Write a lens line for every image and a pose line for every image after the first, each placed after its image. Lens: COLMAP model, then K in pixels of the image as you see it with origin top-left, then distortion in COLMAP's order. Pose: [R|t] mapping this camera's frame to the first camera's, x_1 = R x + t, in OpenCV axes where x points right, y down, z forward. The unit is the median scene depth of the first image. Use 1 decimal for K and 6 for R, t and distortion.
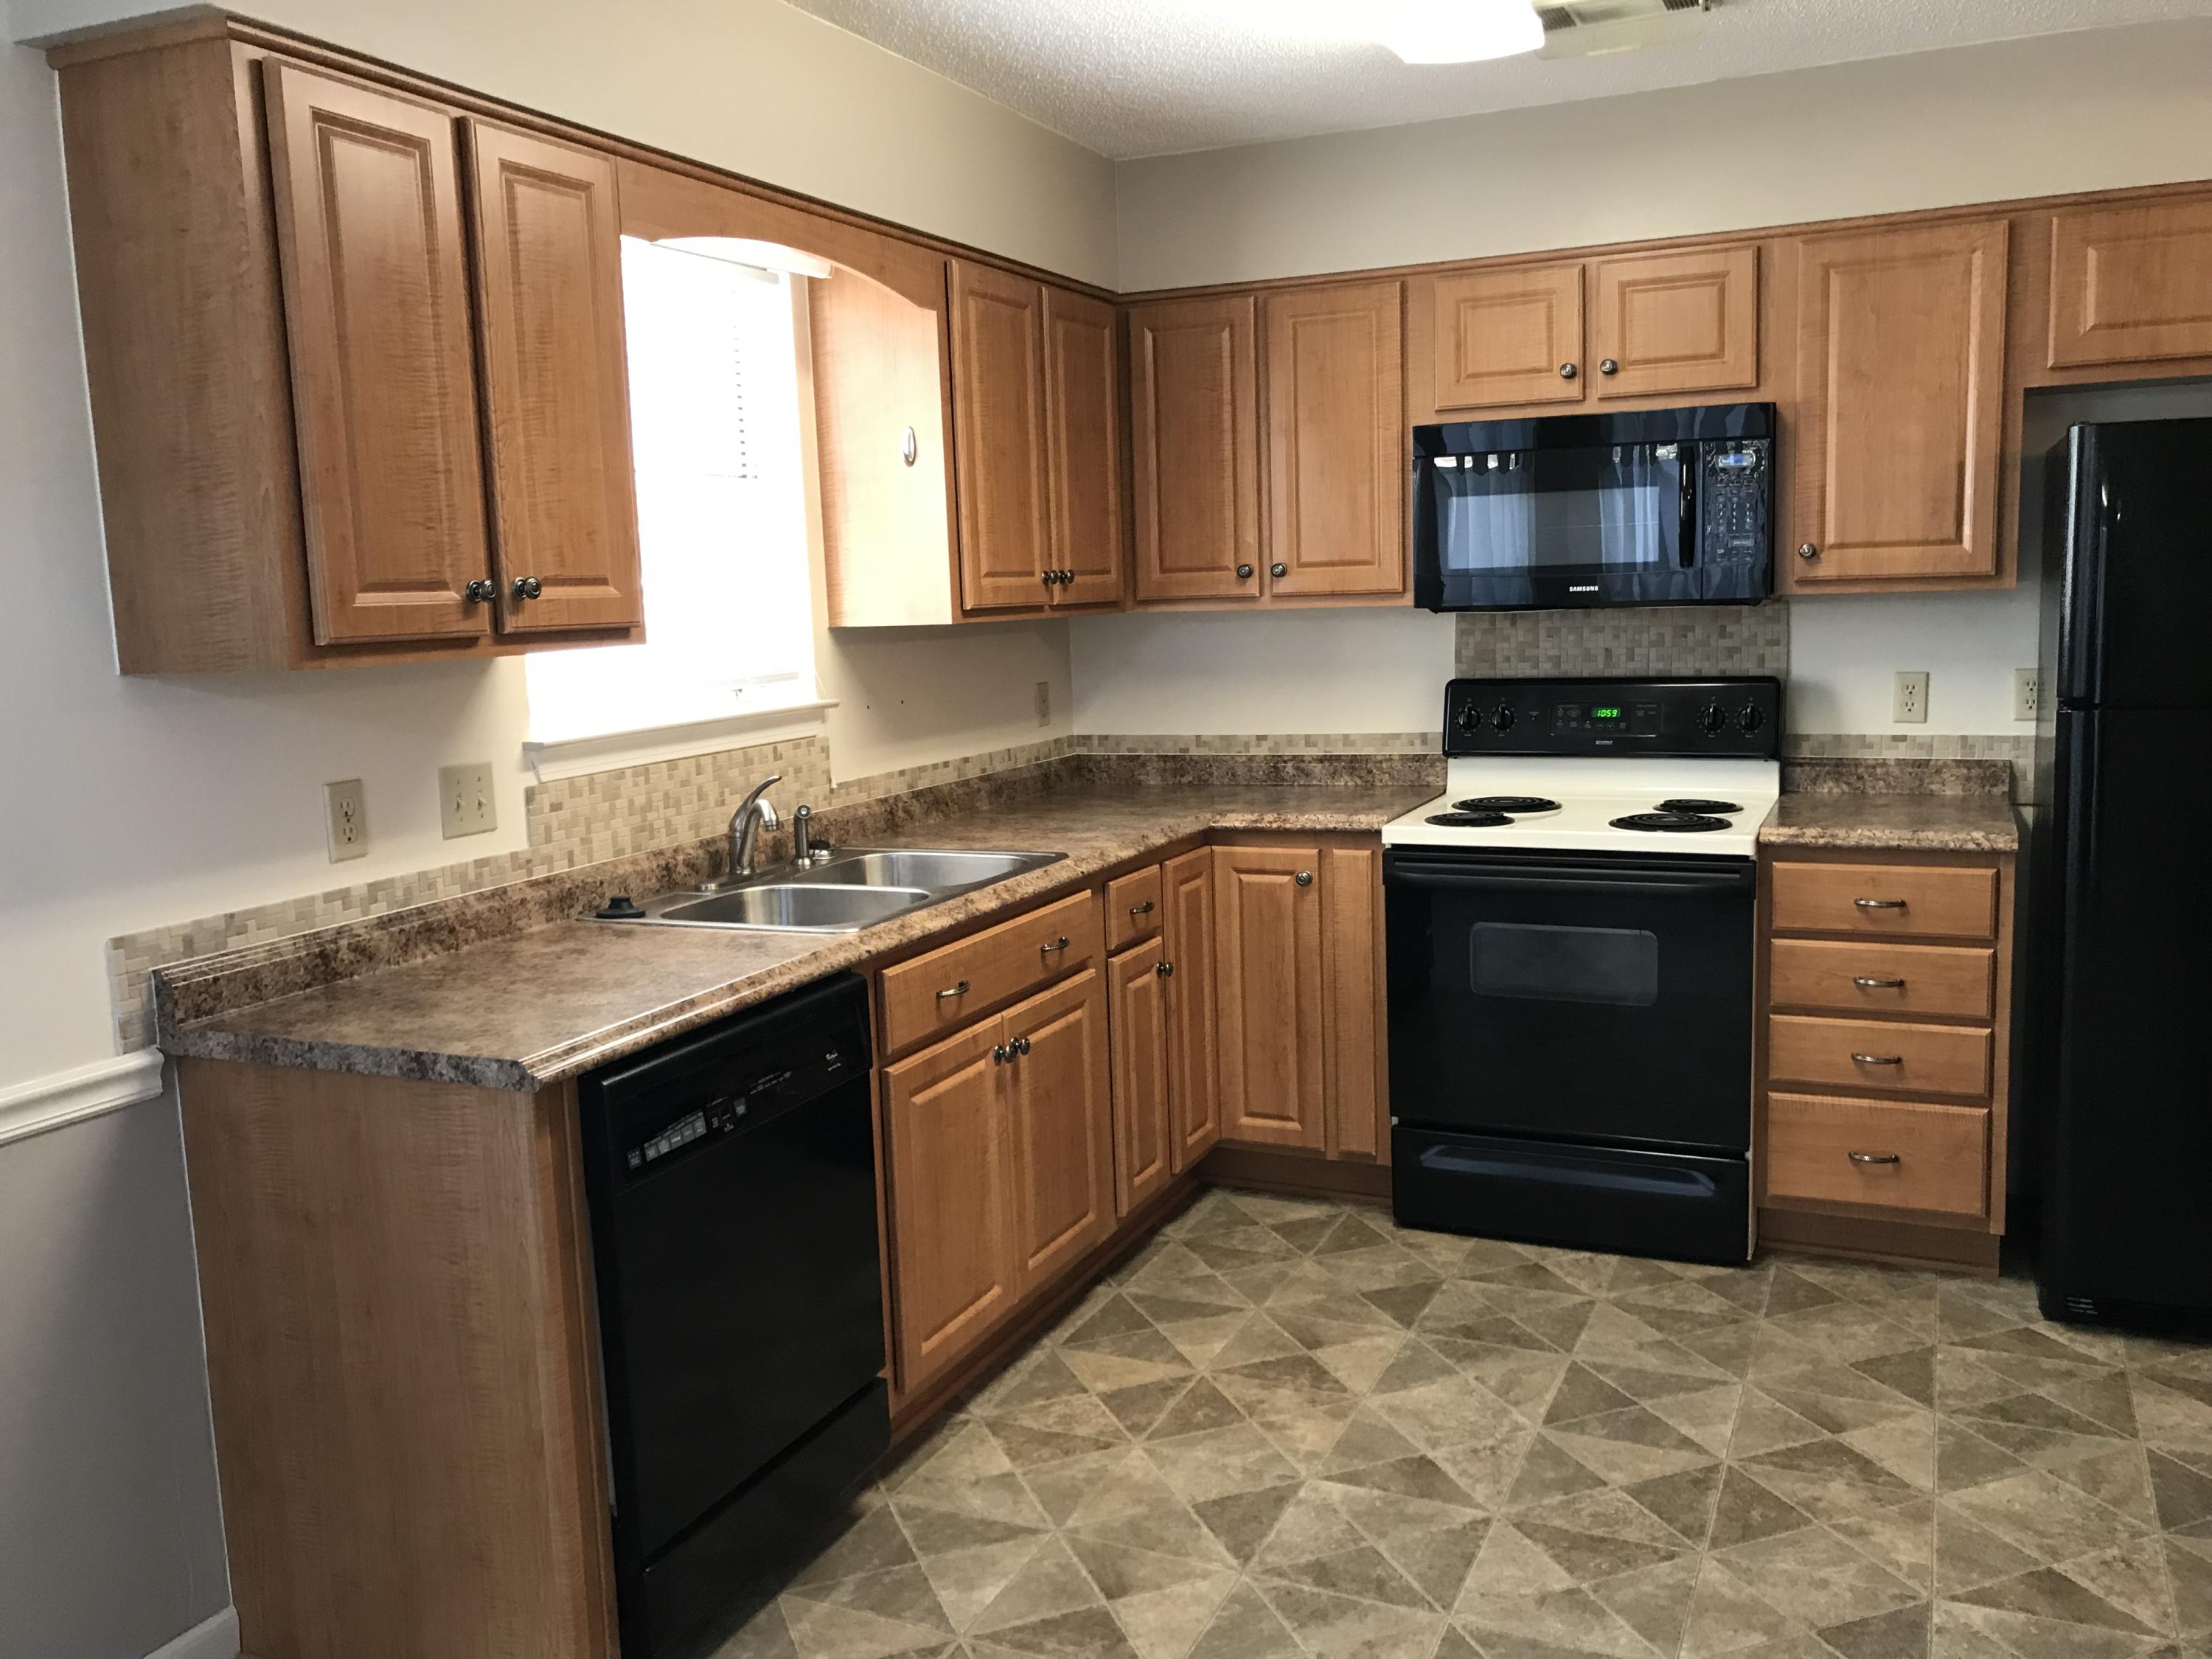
lens RADIAL K [[1797.4, 0, 1106.0], [0, 1797.4, 829.5], [0, 0, 1]] dist [0.029620, -0.003073]
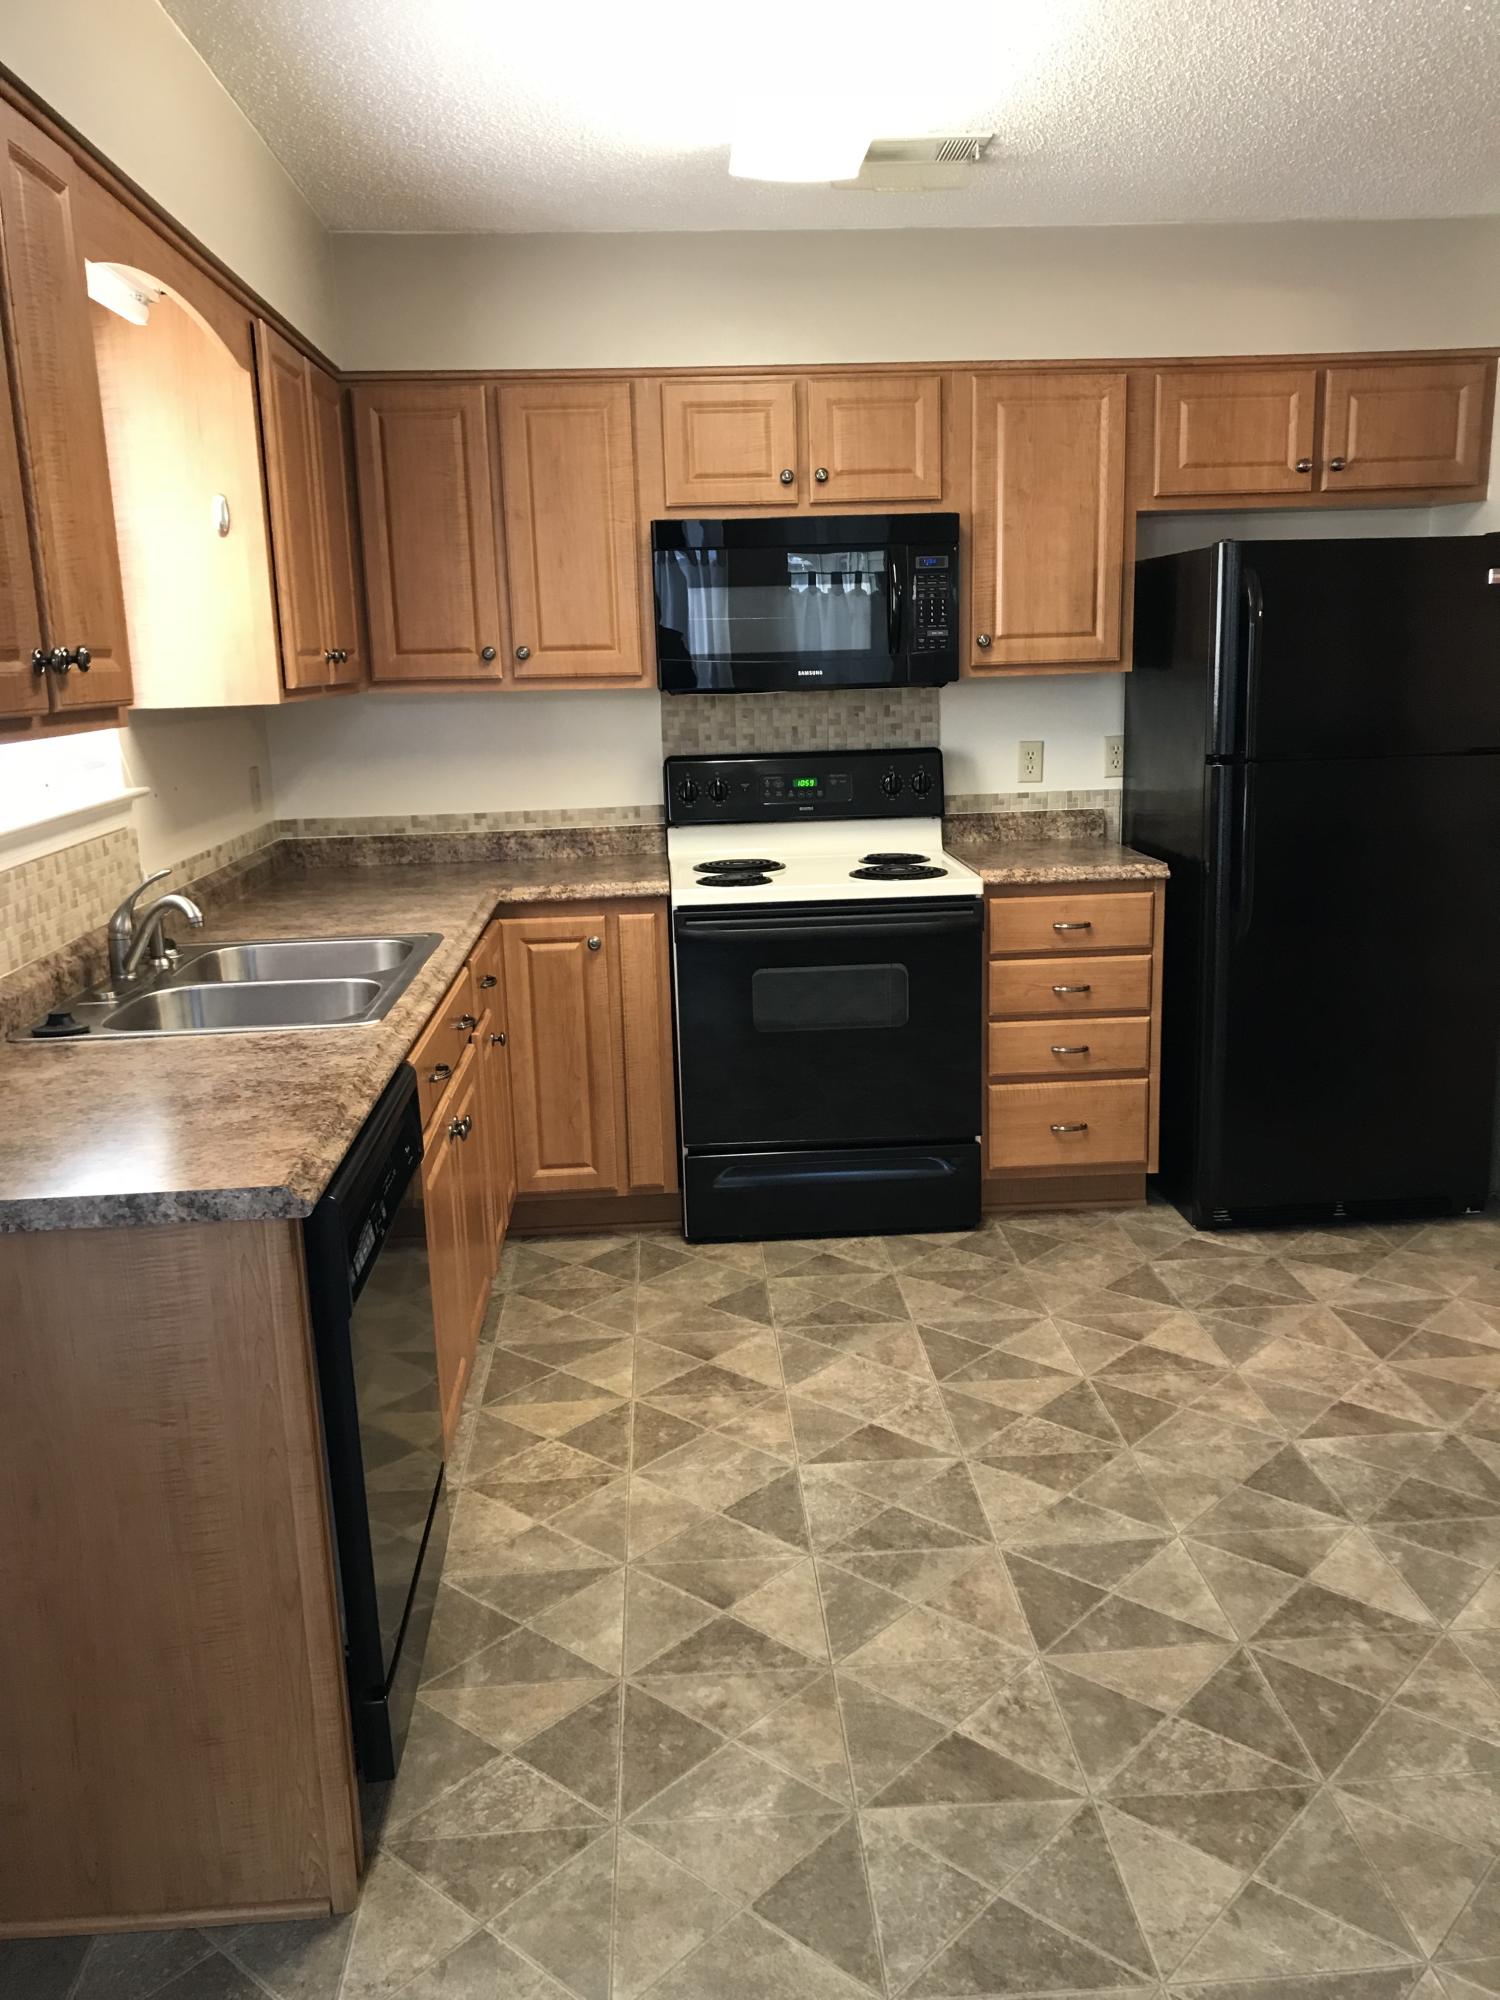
lens RADIAL K [[1619.6, 0, 750.0], [0, 1619.6, 1000.0], [0, 0, 1]] dist [0.174563, -0.453498]
pose [[0.882860, -0.090768, 0.460781, -0.281966], [0.062988, 0.995166, 0.075349, -0.007126], [-0.465393, -0.037499, 0.884310, 0.093798]]
